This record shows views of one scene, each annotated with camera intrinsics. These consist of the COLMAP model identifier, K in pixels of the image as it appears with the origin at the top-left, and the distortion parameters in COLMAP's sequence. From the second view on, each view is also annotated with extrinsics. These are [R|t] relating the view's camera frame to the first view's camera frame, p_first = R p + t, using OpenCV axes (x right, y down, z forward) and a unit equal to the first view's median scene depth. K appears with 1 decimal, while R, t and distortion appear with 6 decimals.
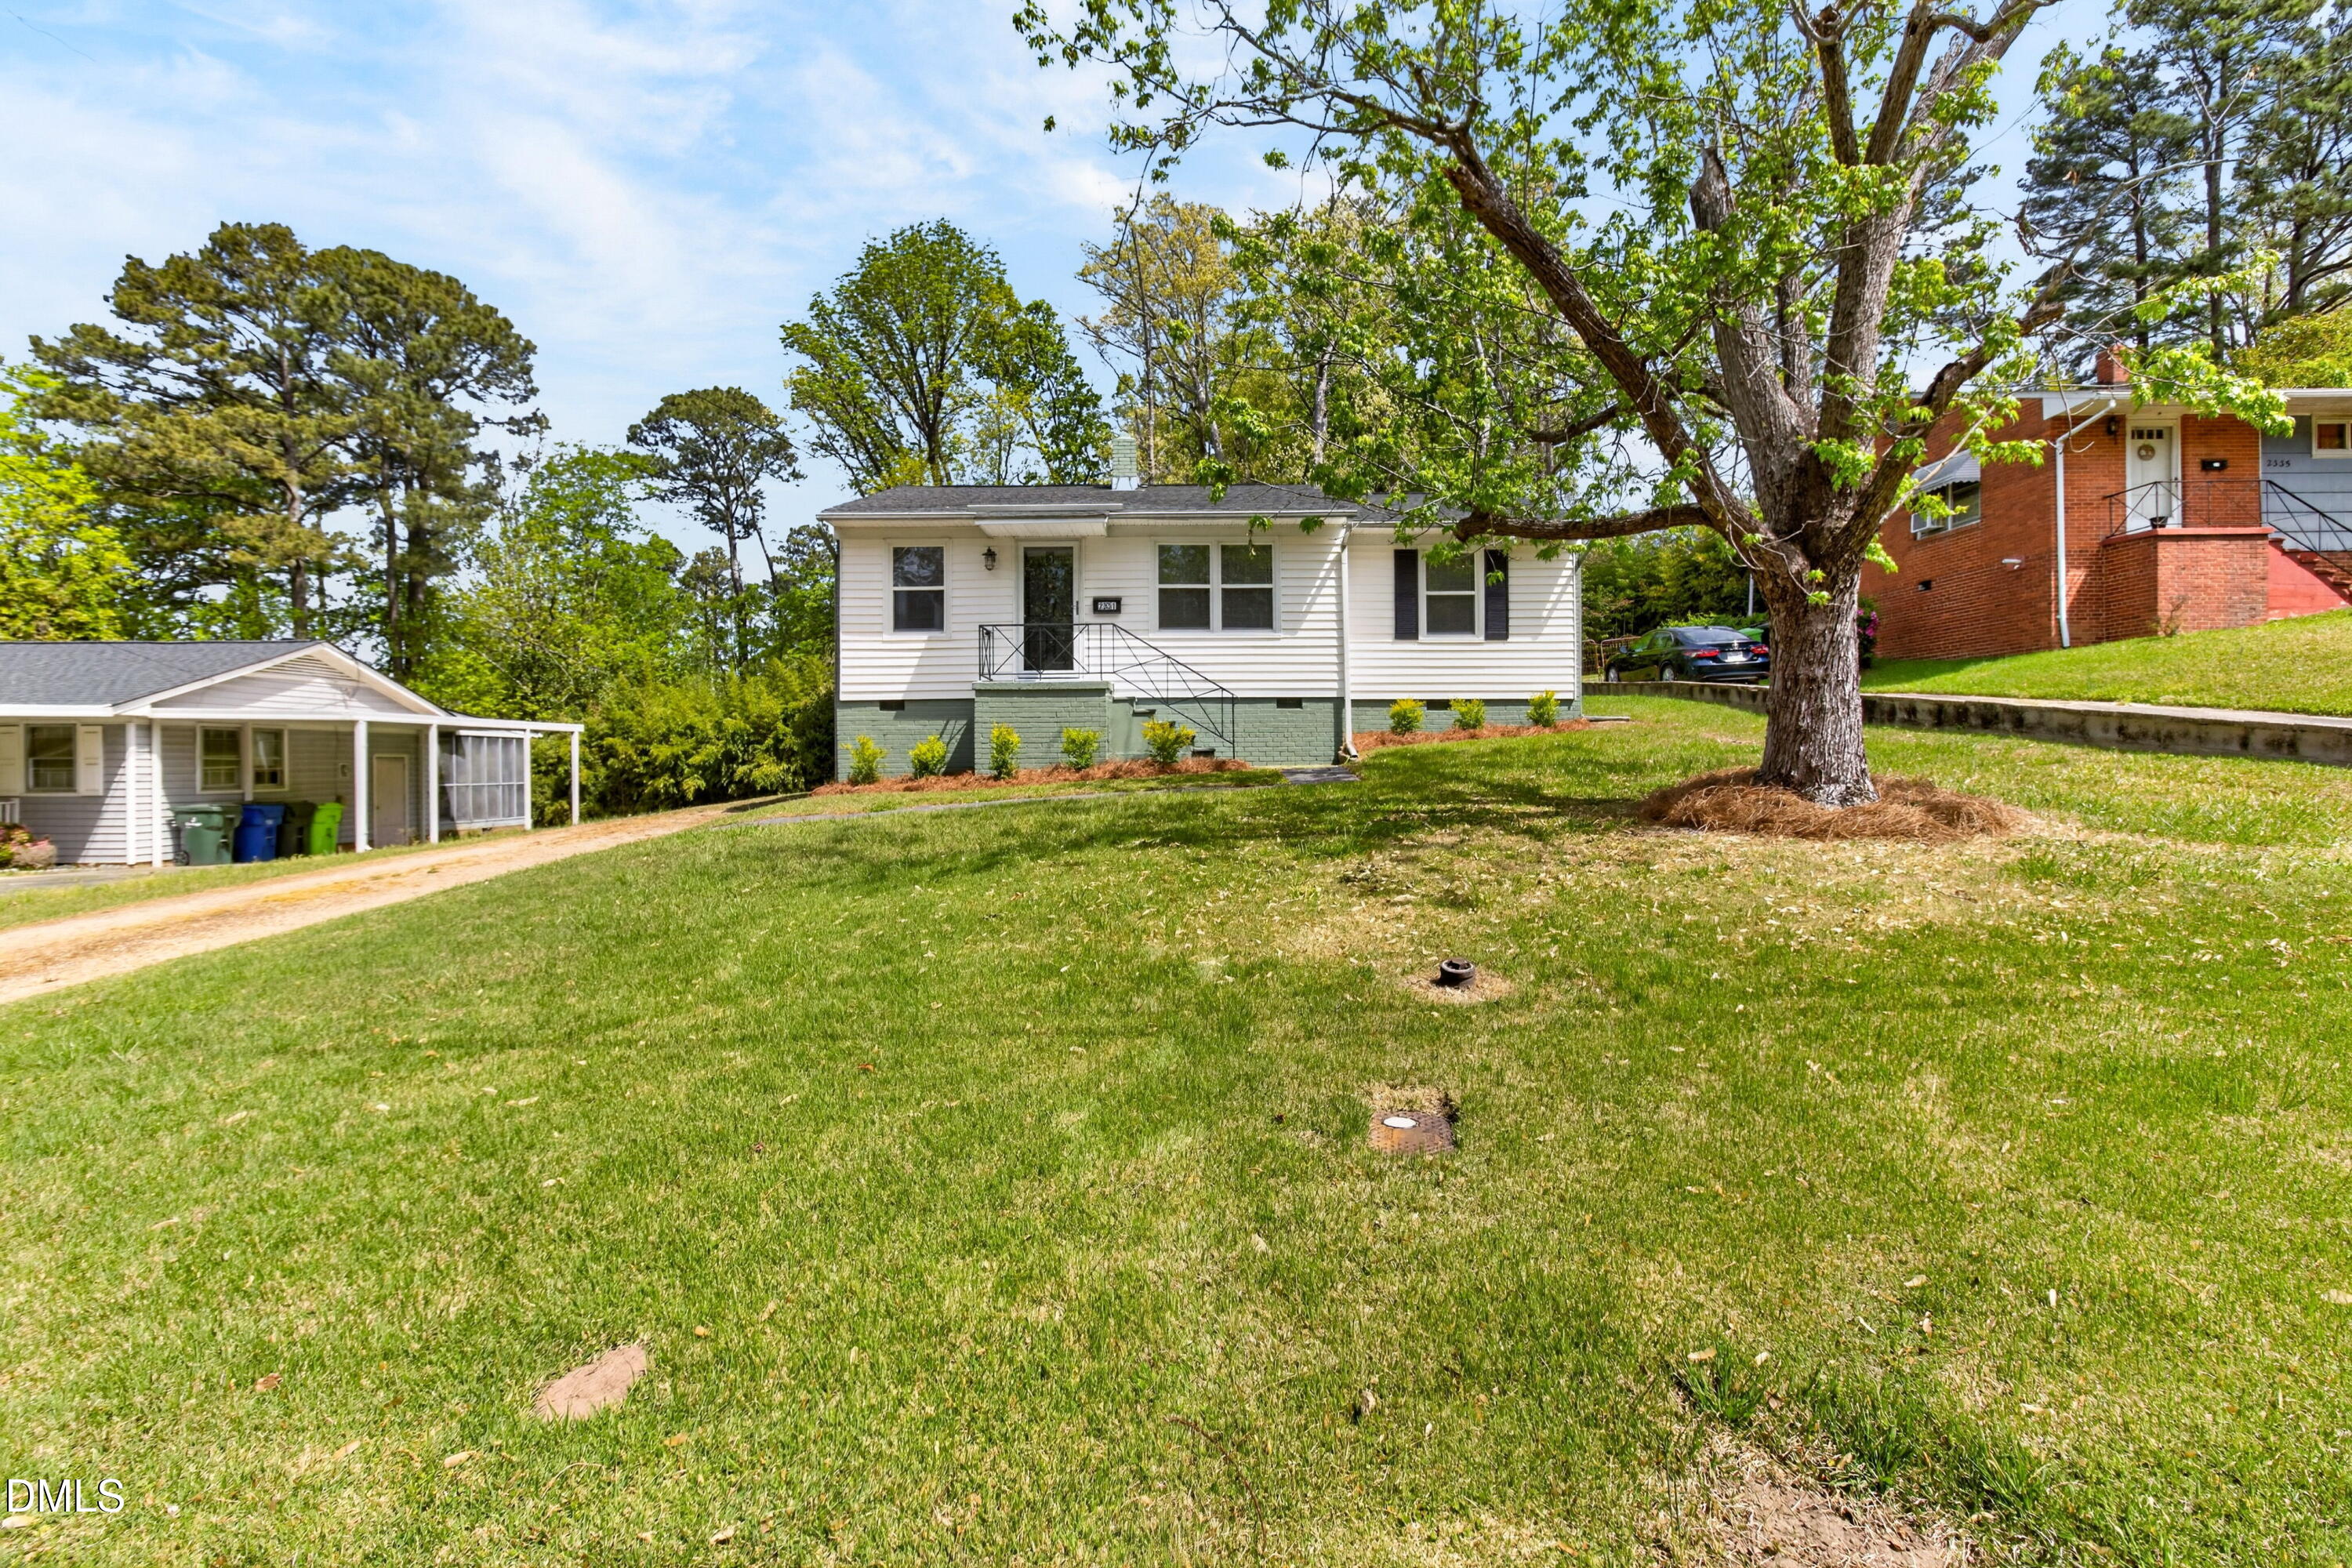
lens RADIAL K [[1096.2, 0, 1174.0], [0, 1096.2, 759.0], [0, 0, 1]] dist [-0.010597, -0.000316]
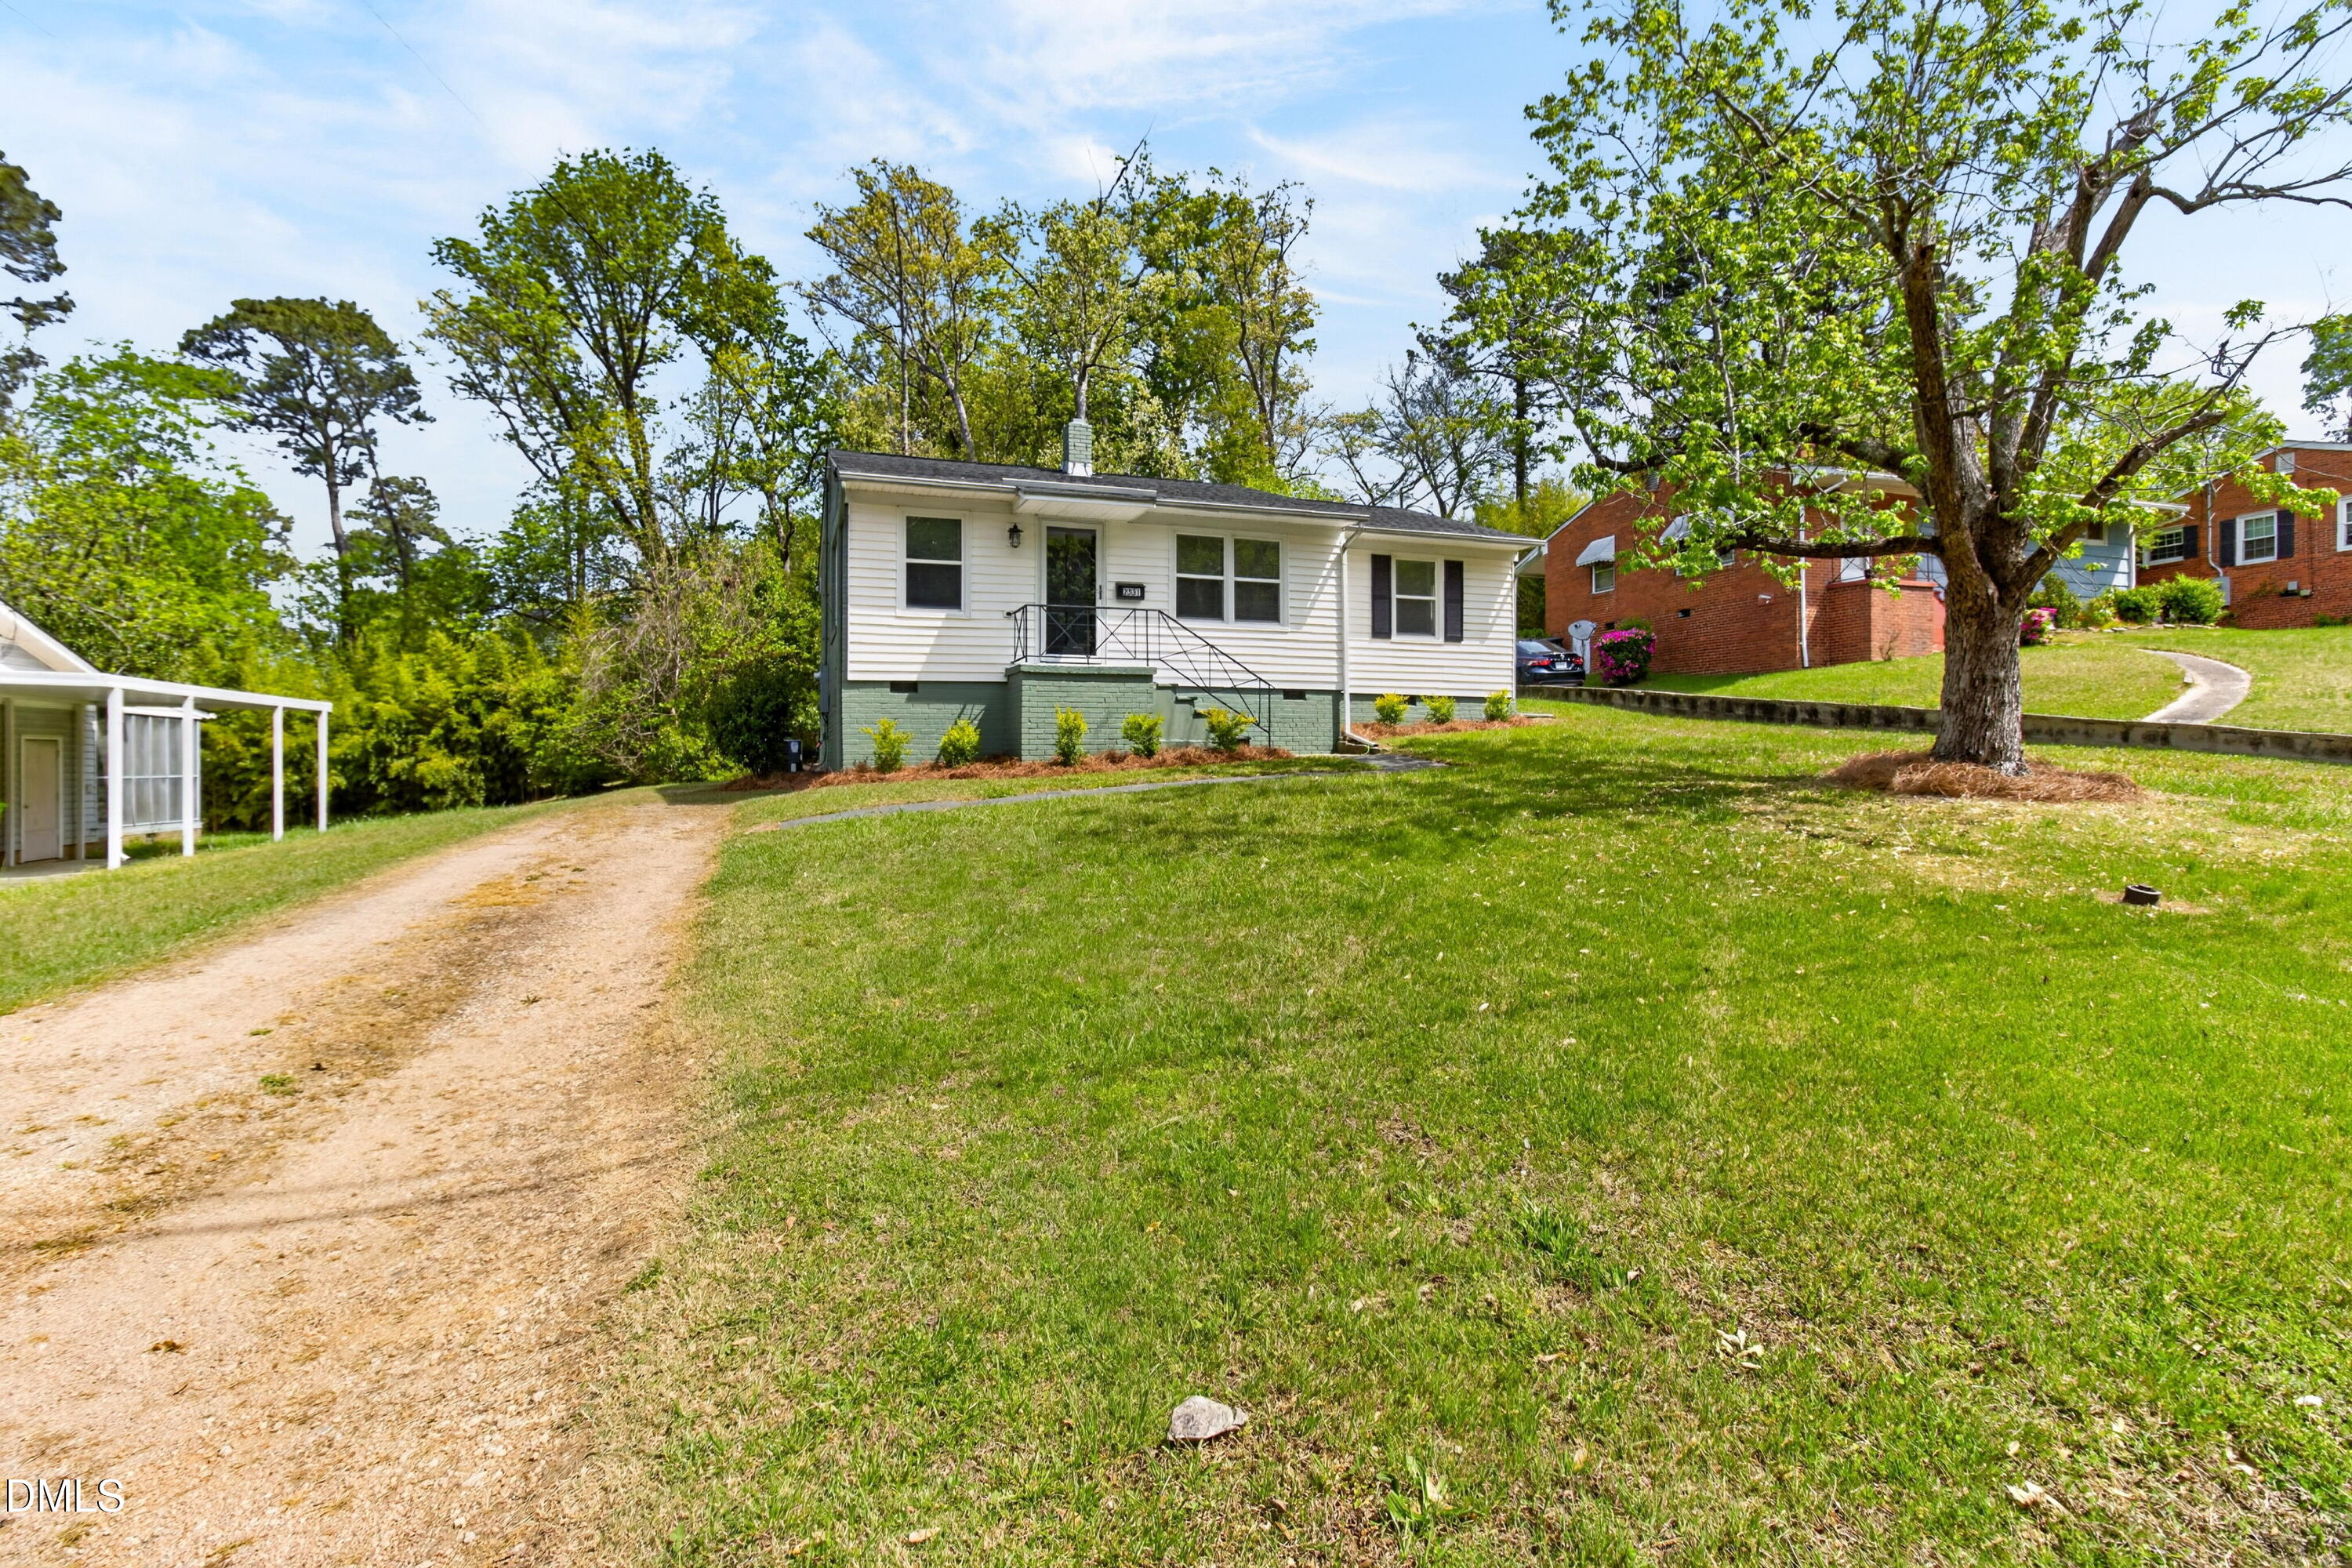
lens RADIAL K [[1099.1, 0, 1185.0], [0, 1099.1, 755.9], [0, 0, 1]] dist [-0.002407, 0.000195]
pose [[0.942984, 0.007096, 0.332763, -0.340384], [-0.005656, 0.999970, -0.005298, 0.013297], [-0.332791, 0.003114, 0.942995, 0.046749]]
